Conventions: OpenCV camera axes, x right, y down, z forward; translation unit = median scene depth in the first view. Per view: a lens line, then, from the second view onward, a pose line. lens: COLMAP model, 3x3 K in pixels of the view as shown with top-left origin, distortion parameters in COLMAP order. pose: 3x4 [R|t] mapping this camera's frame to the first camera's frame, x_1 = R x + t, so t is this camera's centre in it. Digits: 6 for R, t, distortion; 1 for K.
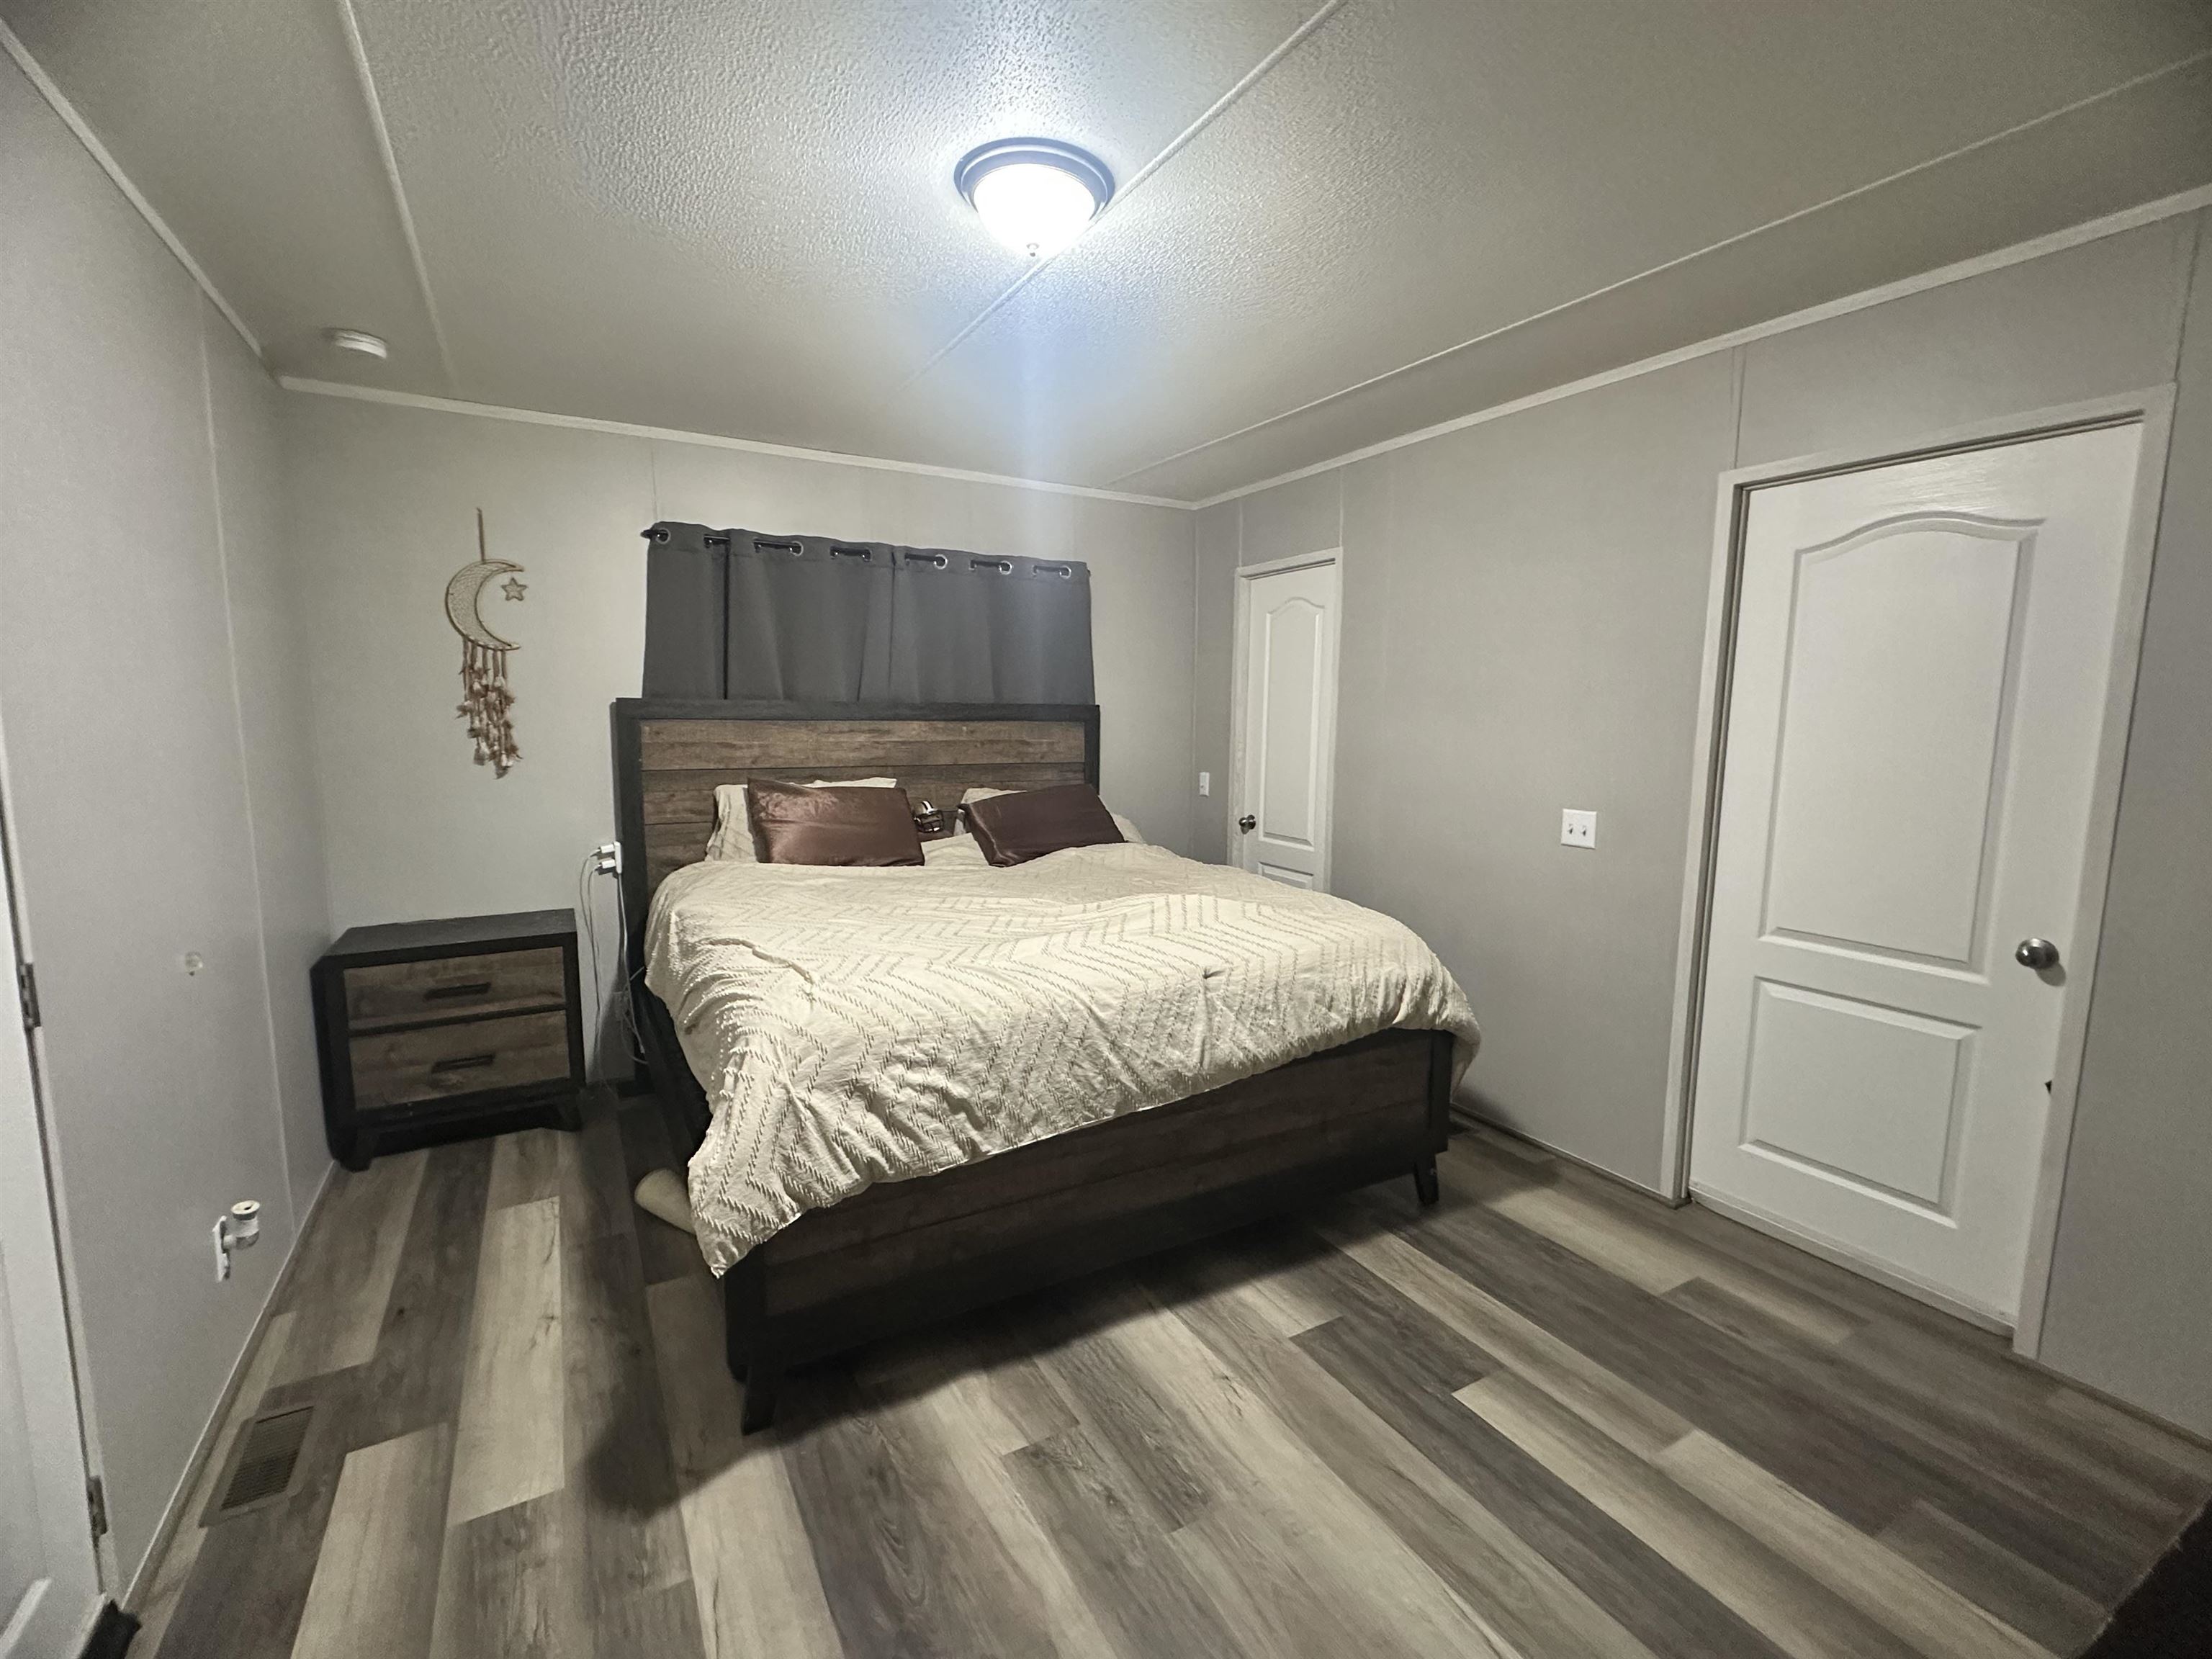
lens RADIAL K [[970.6, 0, 1095.6], [0, 970.6, 829.8], [0, 0, 1]] dist [-0.000780, -0.000087]
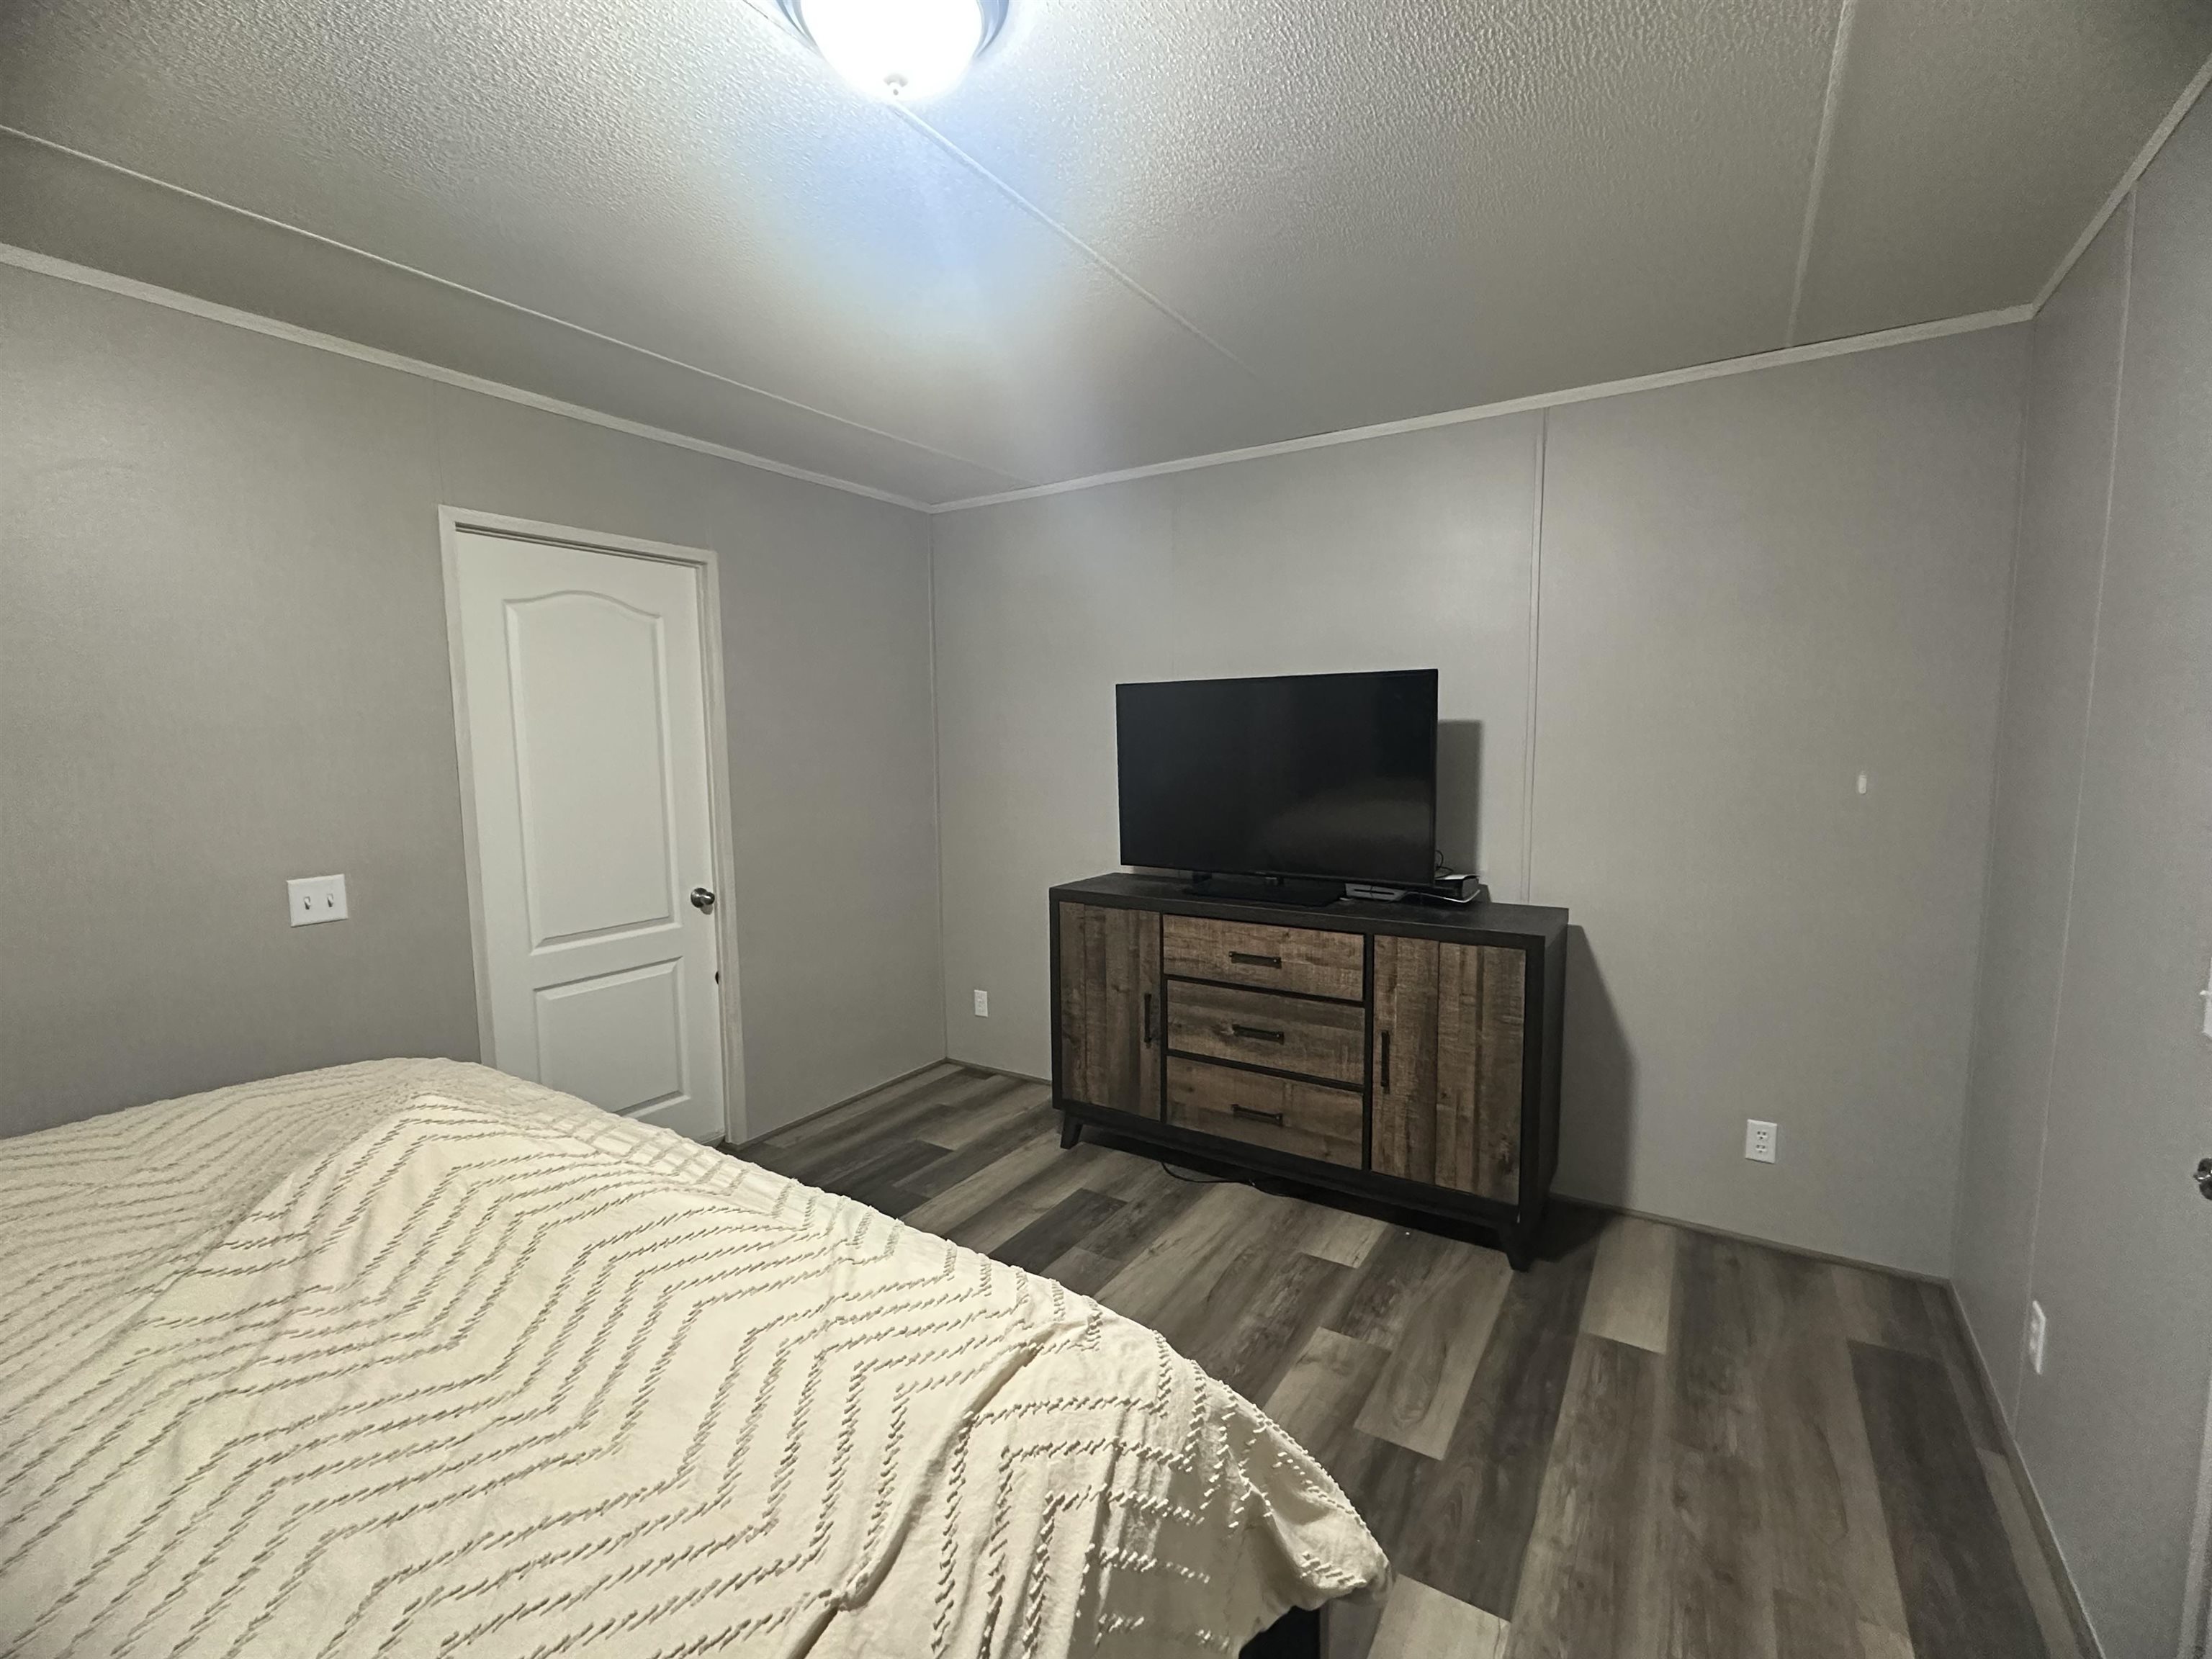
lens RADIAL K [[970.6, 0, 1095.6], [0, 970.6, 829.8], [0, 0, 1]] dist [-0.000780, -0.000087]
pose [[-0.475285, -0.085495, 0.875668, -0.634707], [0.123841, 0.978858, 0.162787, -0.142535], [-0.871073, 0.185814, -0.454649, 1.075825]]
